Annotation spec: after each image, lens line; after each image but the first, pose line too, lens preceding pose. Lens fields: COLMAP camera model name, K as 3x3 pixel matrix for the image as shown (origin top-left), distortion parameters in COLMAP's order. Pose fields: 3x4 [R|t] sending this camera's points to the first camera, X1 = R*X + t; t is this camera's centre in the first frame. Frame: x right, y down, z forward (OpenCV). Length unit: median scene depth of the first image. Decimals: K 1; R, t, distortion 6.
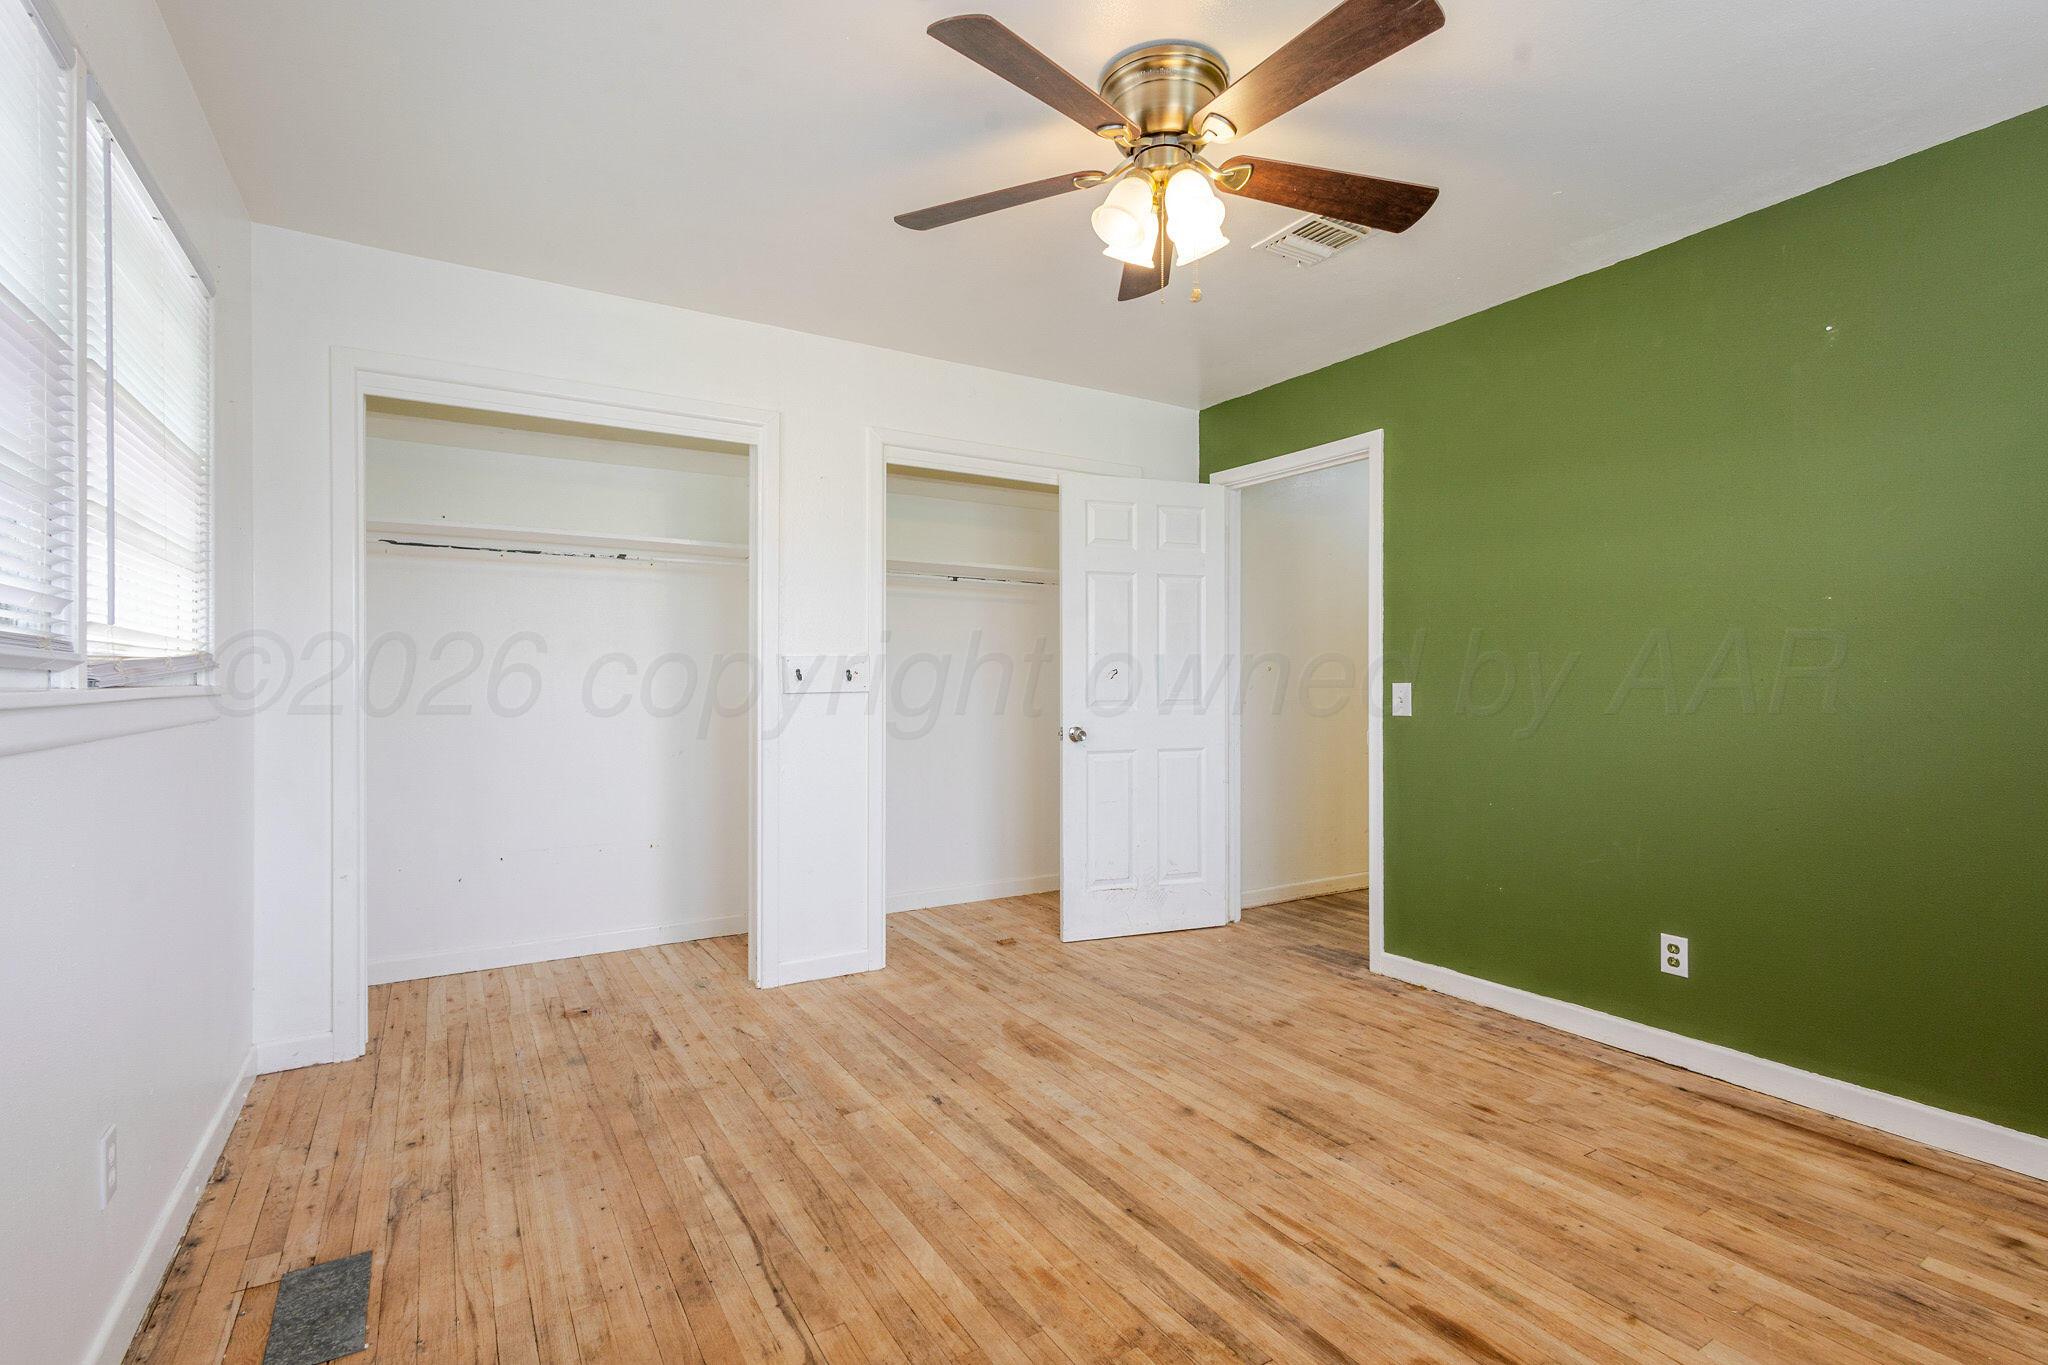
lens RADIAL K [[937.3, 0, 1021.9], [0, 937.3, 680.8], [0, 0, 1]] dist [0.009060, -0.004152]
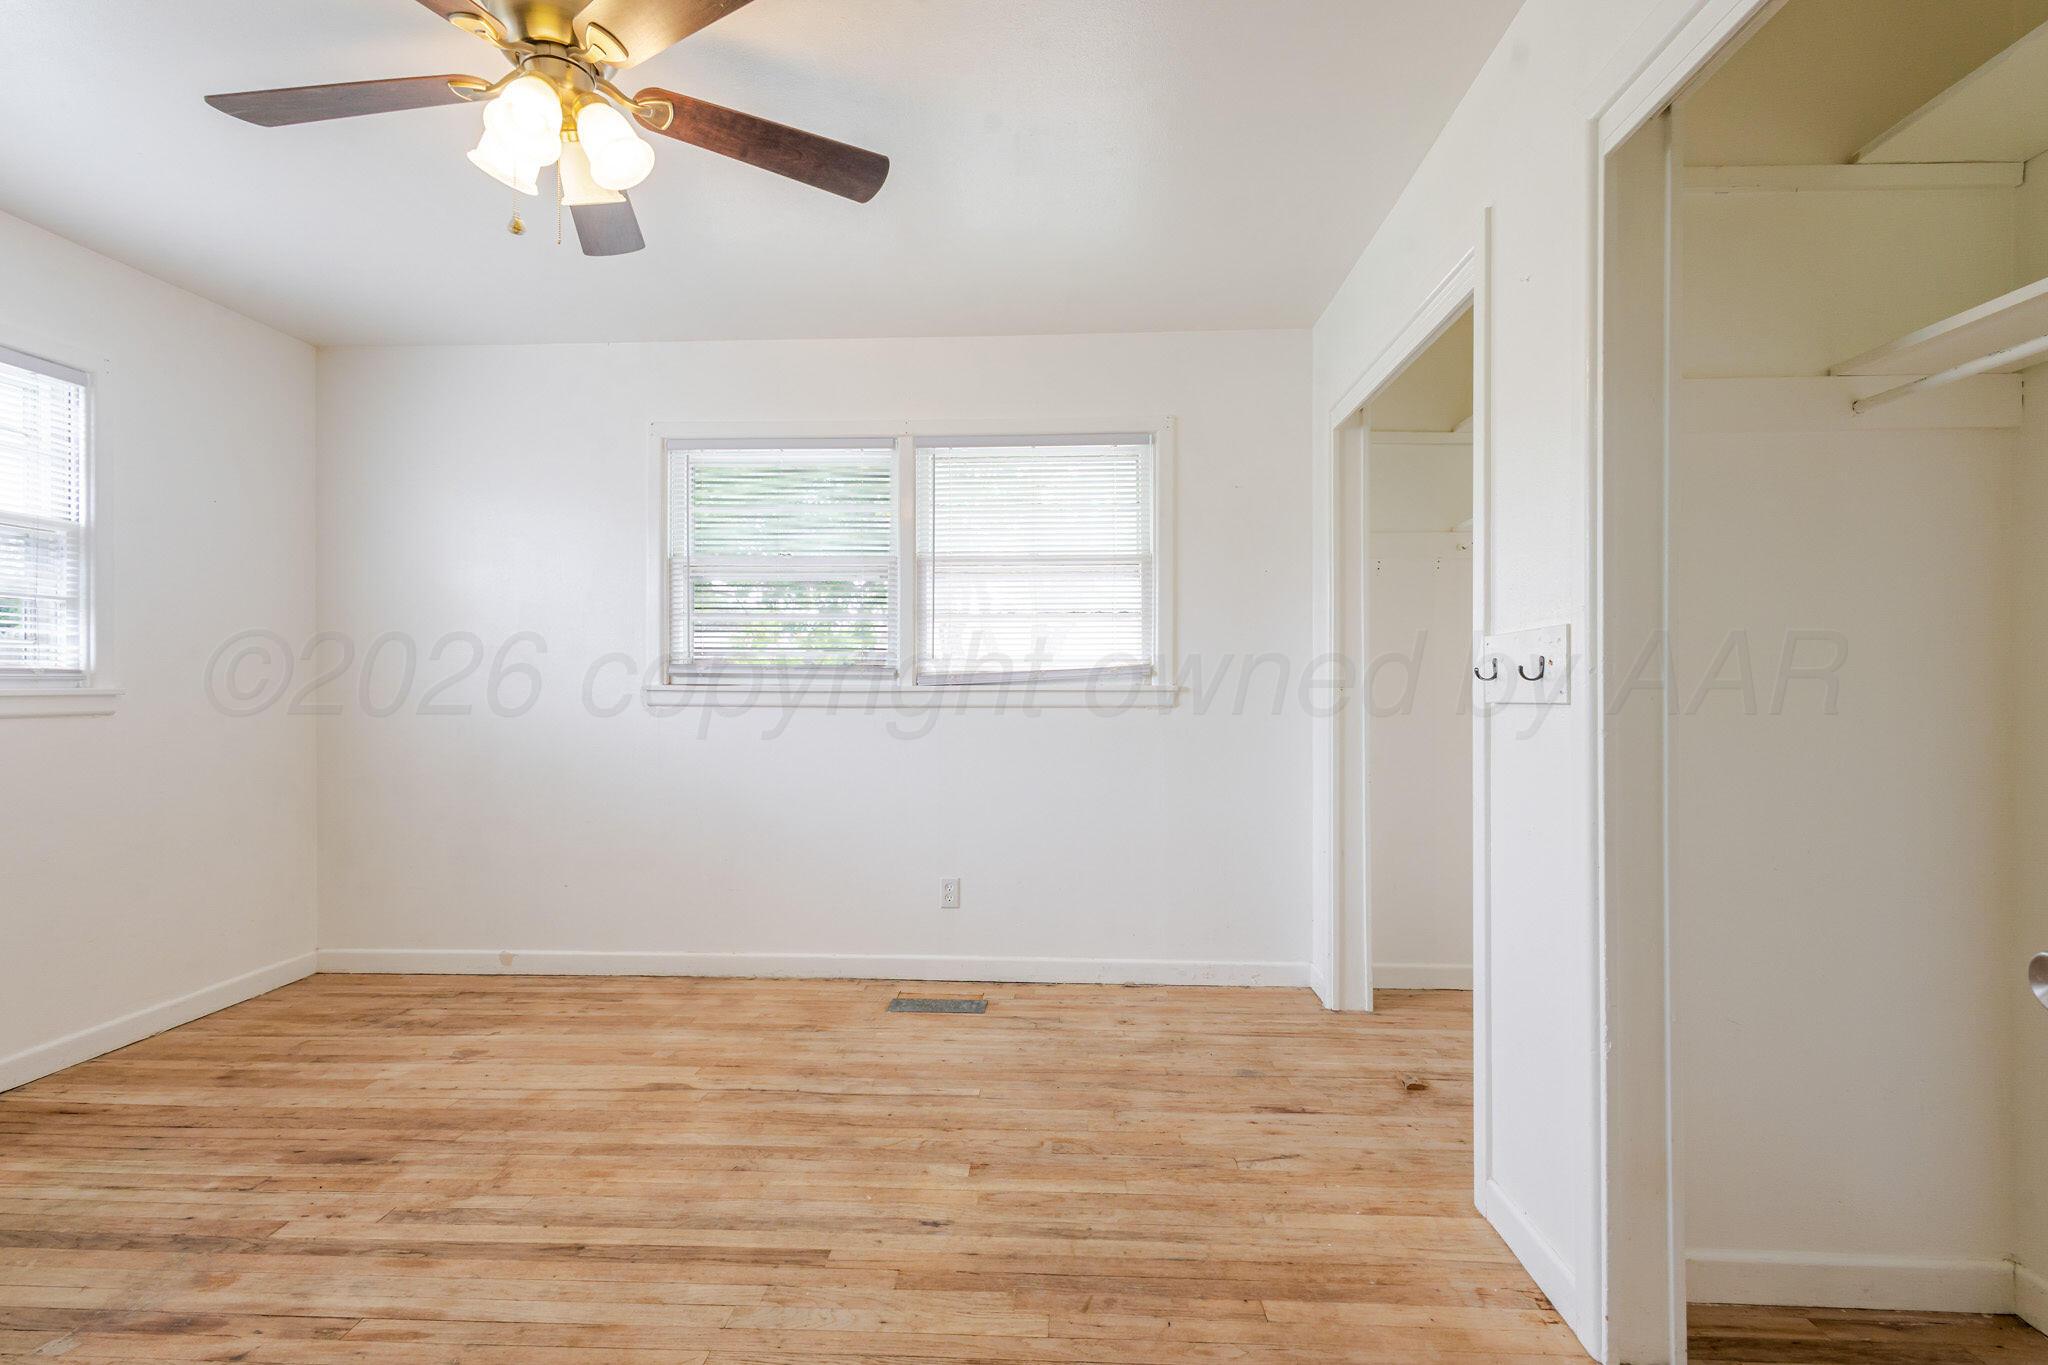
lens RADIAL K [[937.3, 0, 1022.2], [0, 937.3, 678.0], [0, 0, 1]] dist [0.009060, -0.004152]
pose [[-0.561529, -0.004902, -0.827442, 0.590109], [-0.000151, 0.999983, -0.005822, 0.003571], [0.827457, -0.003145, -0.561520, 1.731701]]
